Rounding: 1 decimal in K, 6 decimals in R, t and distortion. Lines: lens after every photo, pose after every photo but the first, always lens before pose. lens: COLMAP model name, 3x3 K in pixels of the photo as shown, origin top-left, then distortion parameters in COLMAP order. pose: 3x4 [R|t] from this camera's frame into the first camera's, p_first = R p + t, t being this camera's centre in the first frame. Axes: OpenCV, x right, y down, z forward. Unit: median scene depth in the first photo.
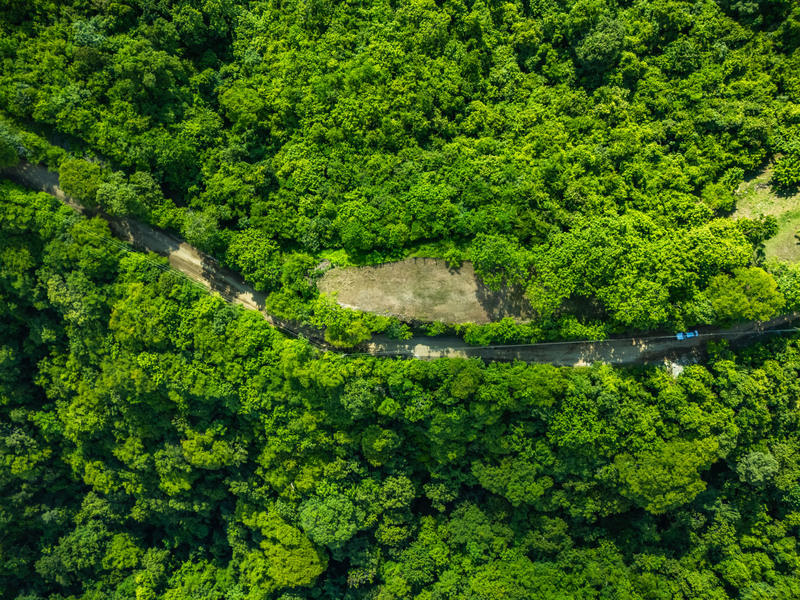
lens RADIAL K [[560.5, 0, 397.7], [0, 560.5, 296.6], [0, 0, 1]] dist [0.058172, 0.000703]
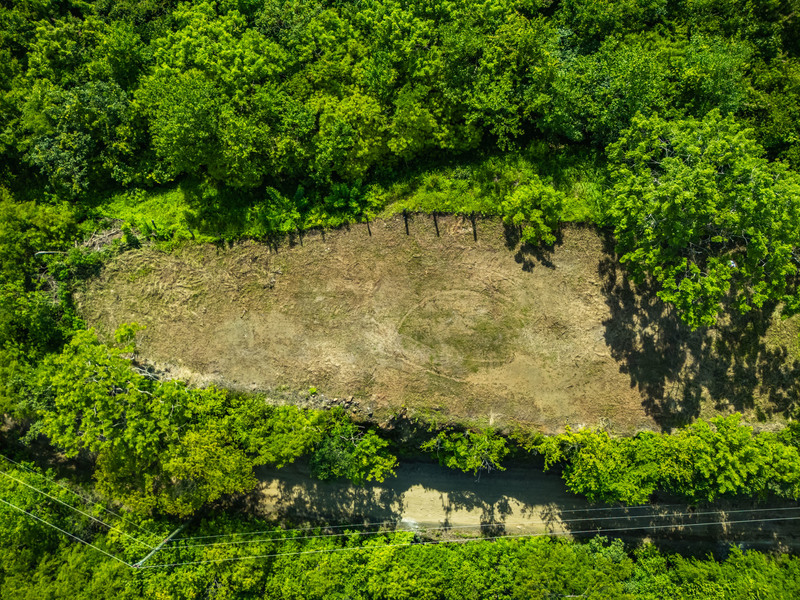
lens RADIAL K [[560.5, 0, 399.8], [0, 560.5, 301.1], [0, 0, 1]] dist [0.058172, 0.000703]
pose [[0.998865, 0.001796, 0.047599, 0.013593], [-0.000558, 0.999661, -0.026023, -0.013894], [-0.047629, 0.025967, 0.998527, 0.696722]]
